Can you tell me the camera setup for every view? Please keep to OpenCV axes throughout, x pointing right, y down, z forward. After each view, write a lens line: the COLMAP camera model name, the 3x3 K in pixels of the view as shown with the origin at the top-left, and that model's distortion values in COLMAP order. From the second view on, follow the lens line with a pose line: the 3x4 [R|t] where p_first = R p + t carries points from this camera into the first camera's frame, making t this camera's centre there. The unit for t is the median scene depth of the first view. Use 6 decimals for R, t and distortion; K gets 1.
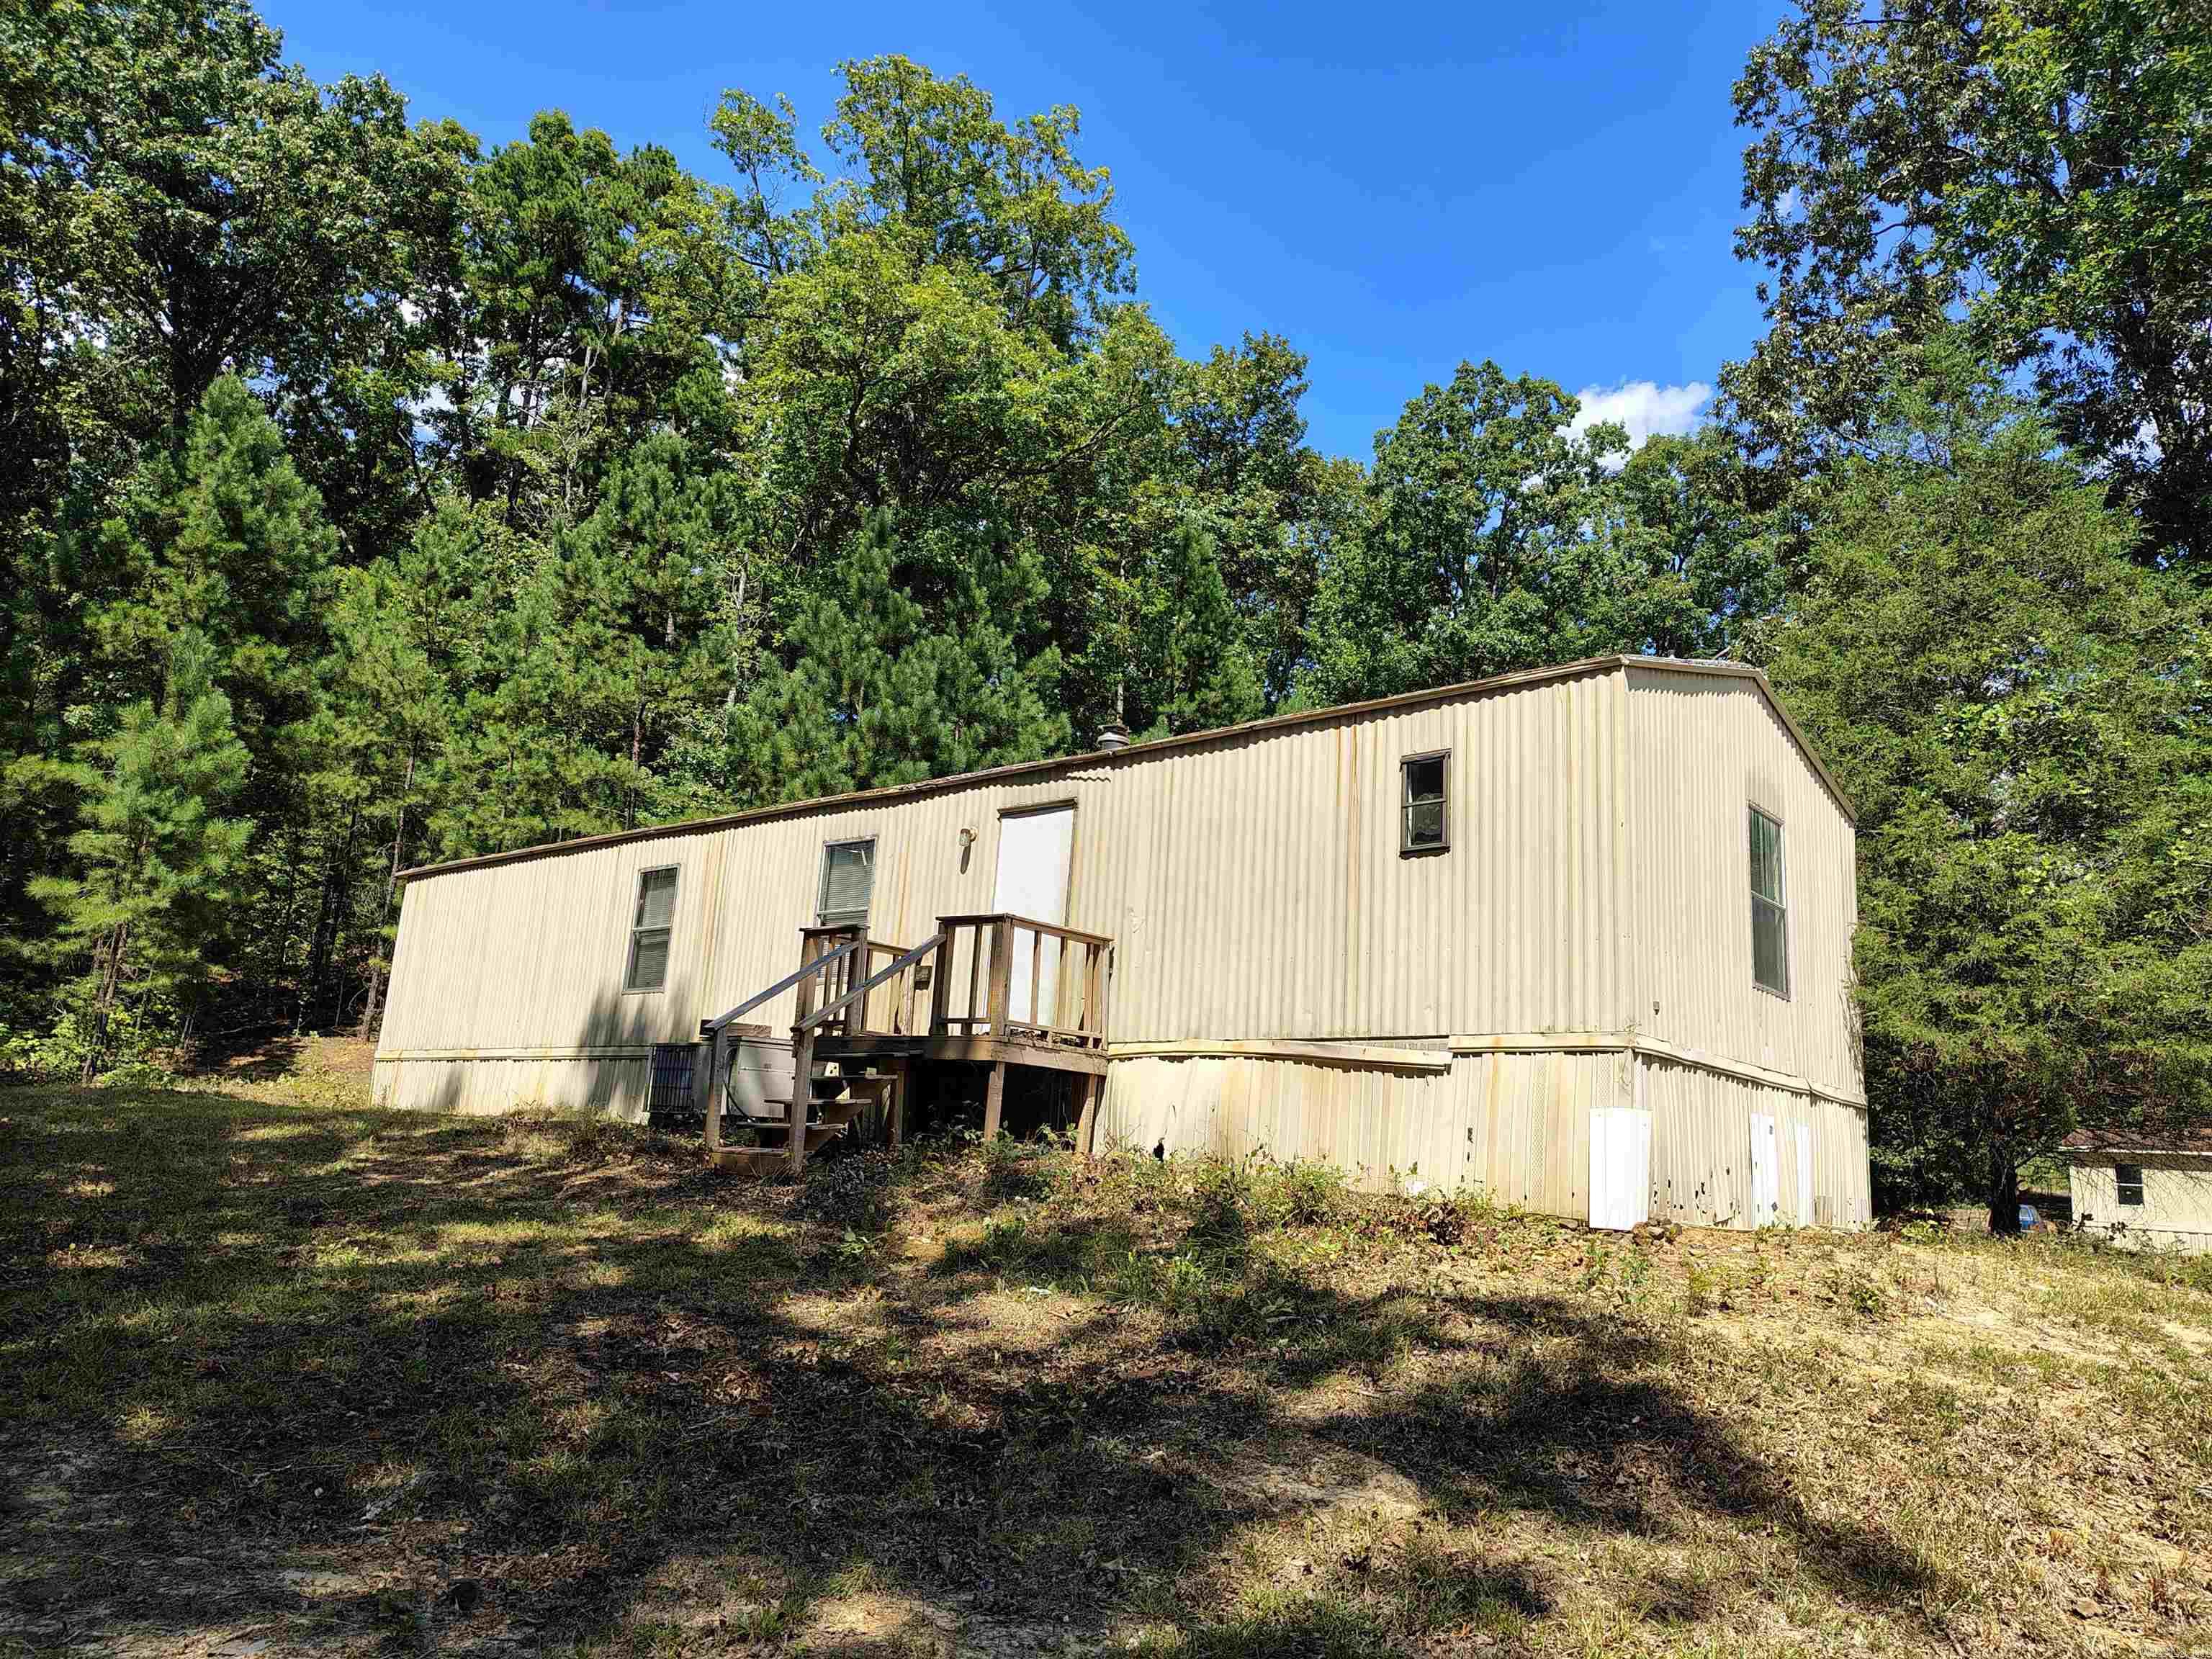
lens RADIAL K [[1523.5, 0, 1120.7], [0, 1523.5, 838.2], [0, 0, 1]] dist [0.029115, -0.028081]
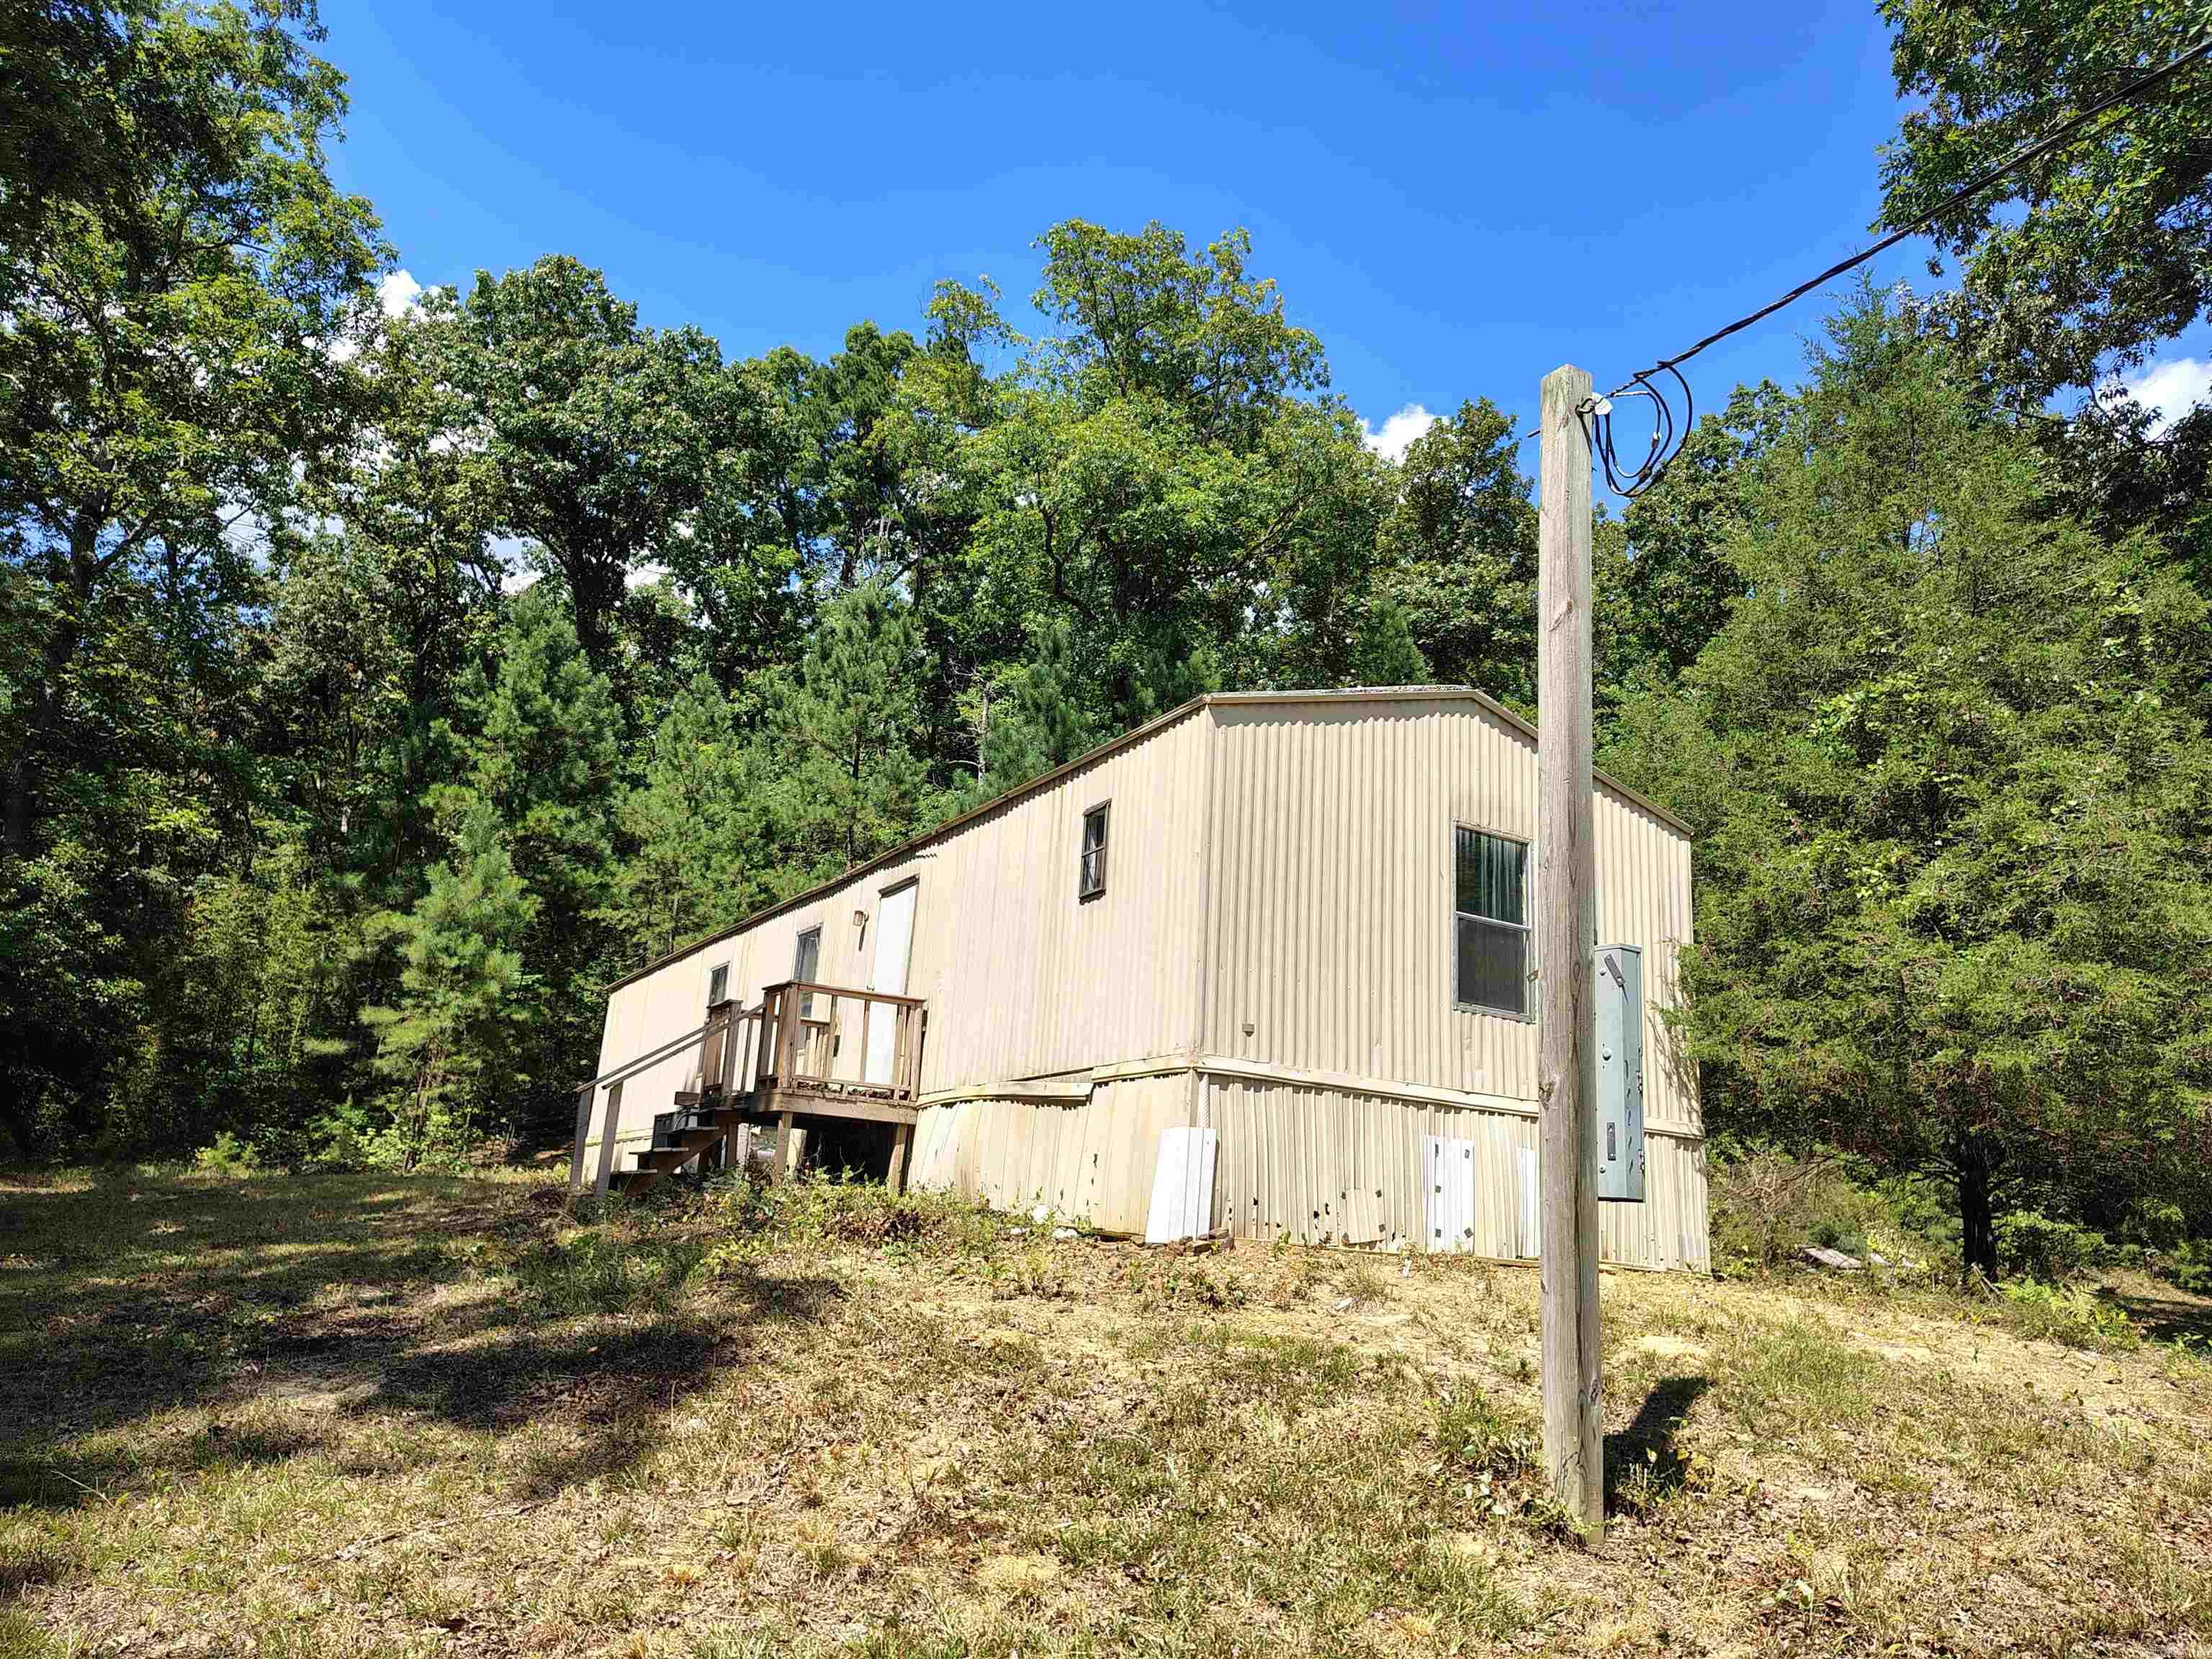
lens RADIAL K [[1523.5, 0, 1096.3], [0, 1523.5, 829.7], [0, 0, 1]] dist [0.029115, -0.028081]
pose [[0.944208, -0.090504, -0.316671, 0.369300], [0.067165, 0.994210, -0.083879, 0.035144], [0.322429, 0.057930, 0.944819, -0.005944]]
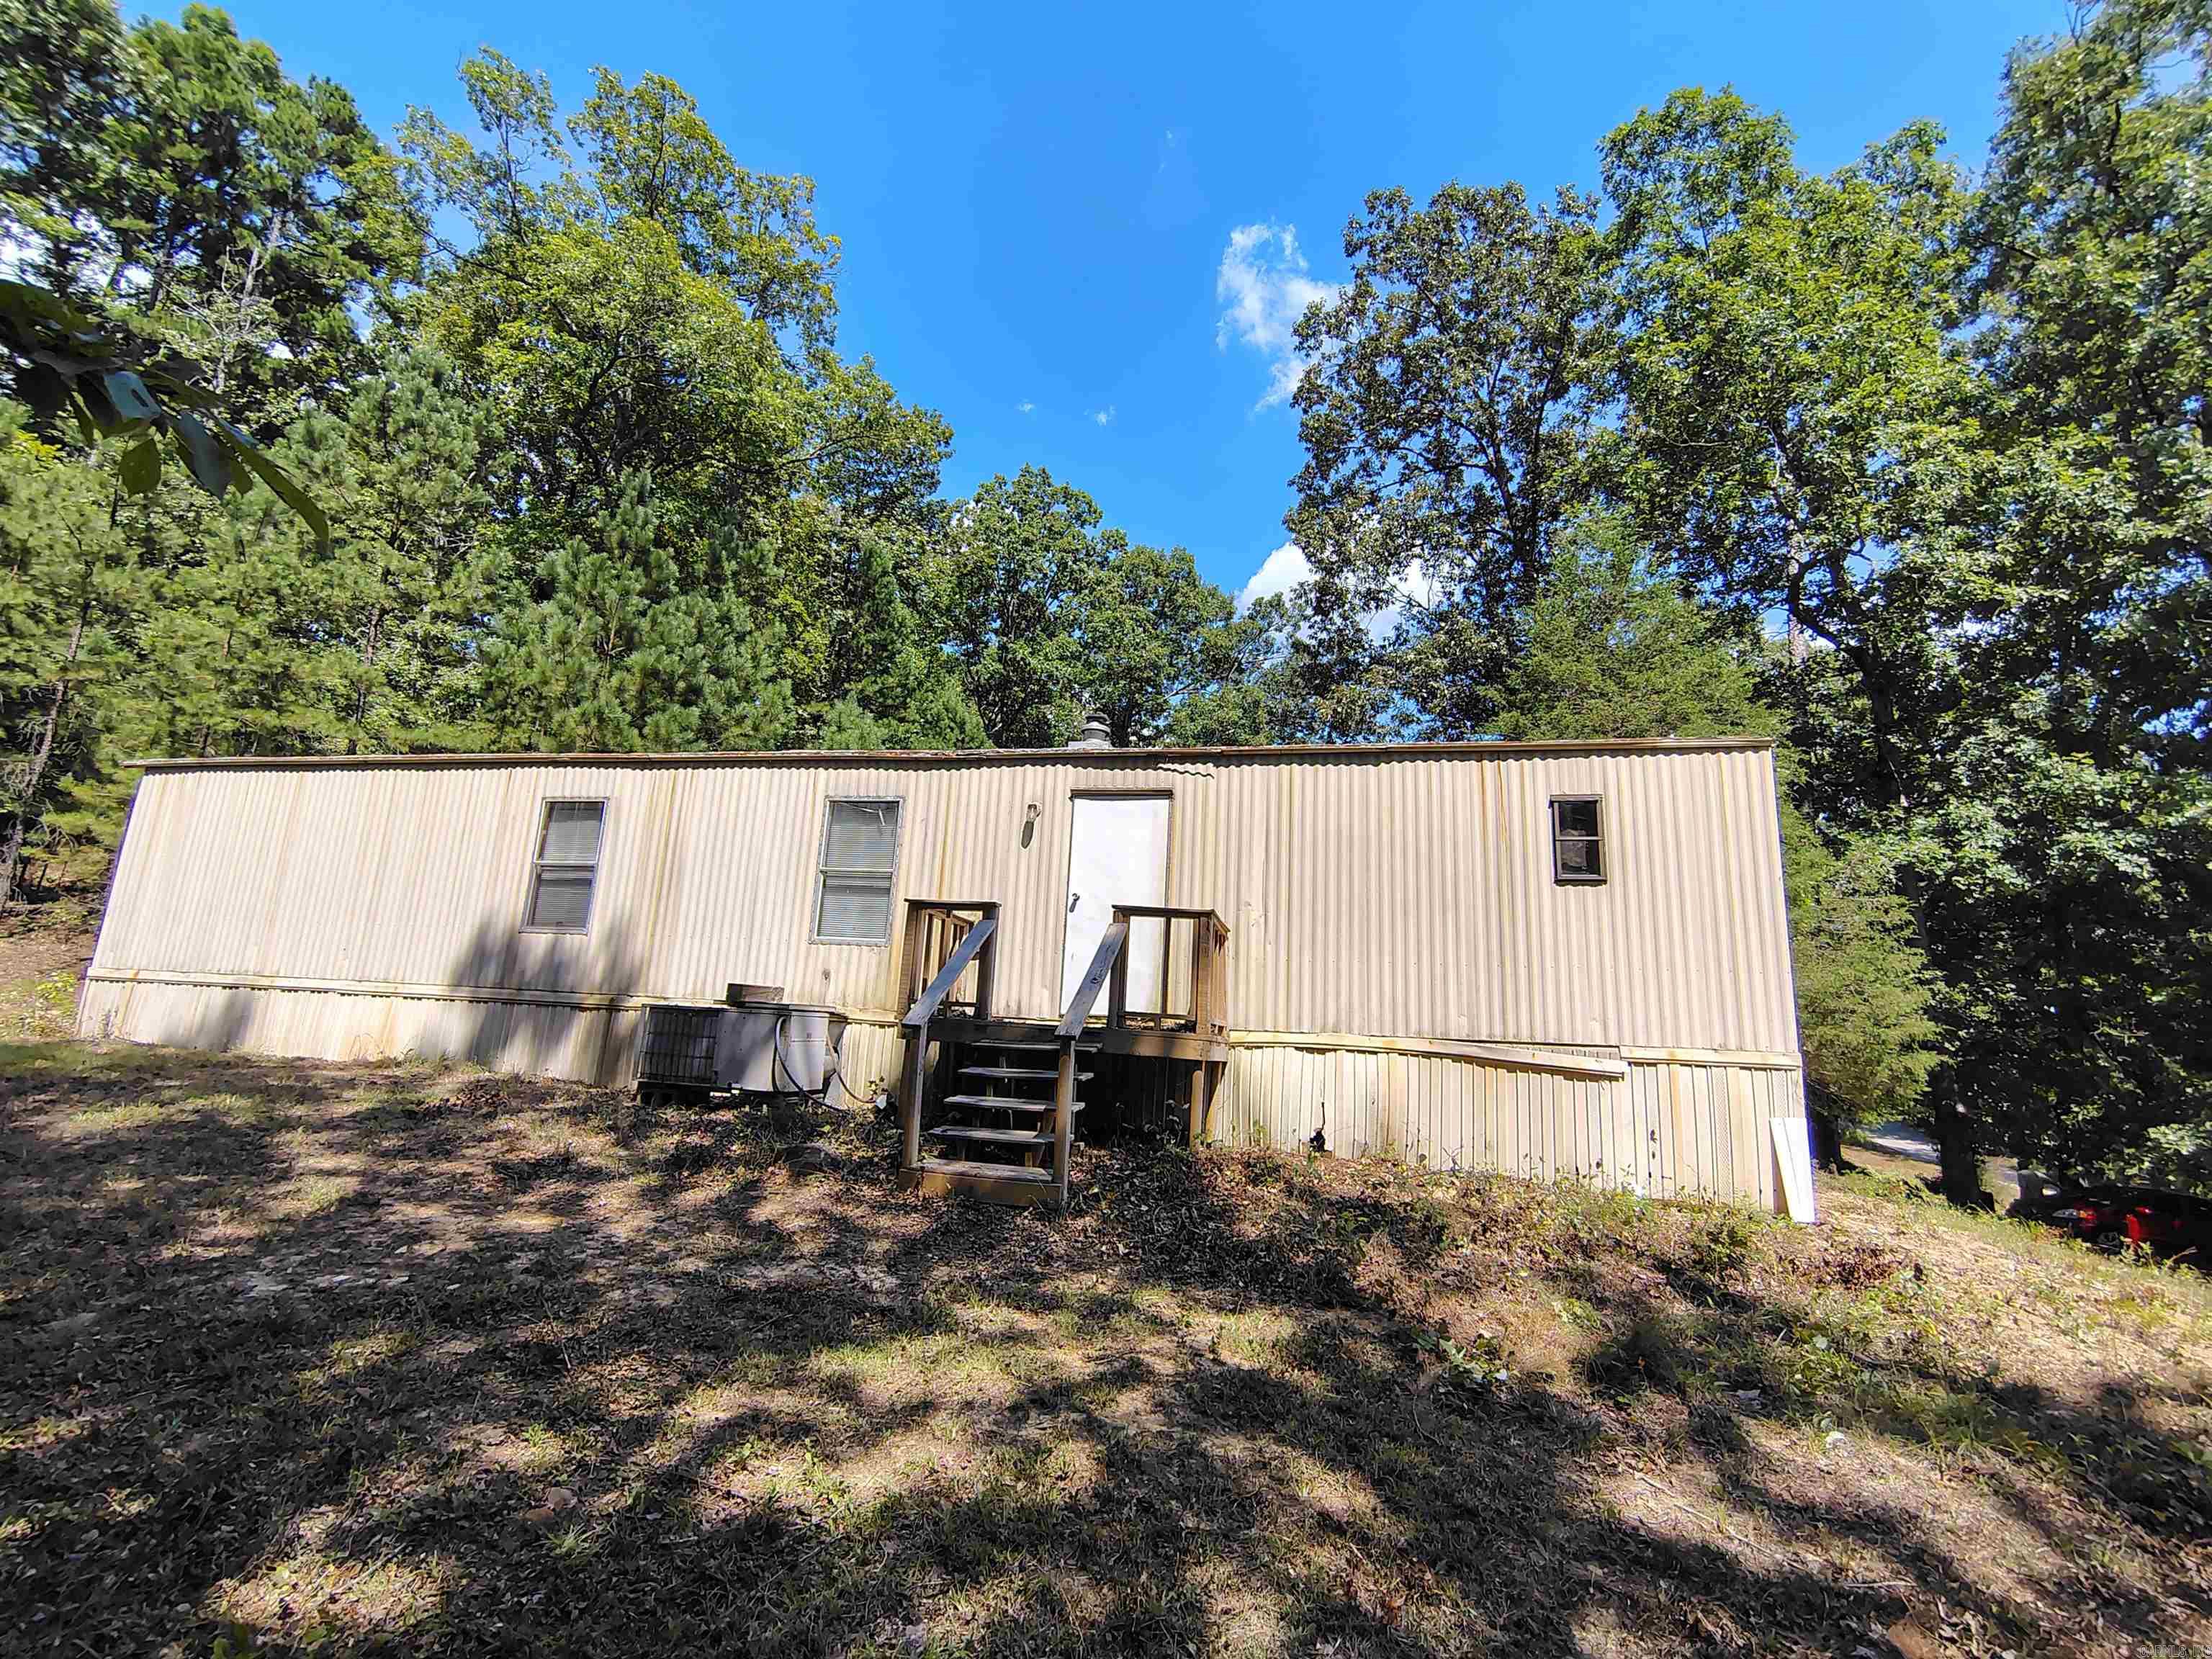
lens RADIAL K [[1039.5, 0, 1102.5], [0, 1039.5, 821.8], [0, 0, 1]] dist [-0.011523, 0.004378]
pose [[0.891085, 0.086439, 0.445528, -0.321877], [-0.100158, 0.994945, 0.007289, -0.003775], [-0.442646, -0.051118, 0.895238, 0.311937]]
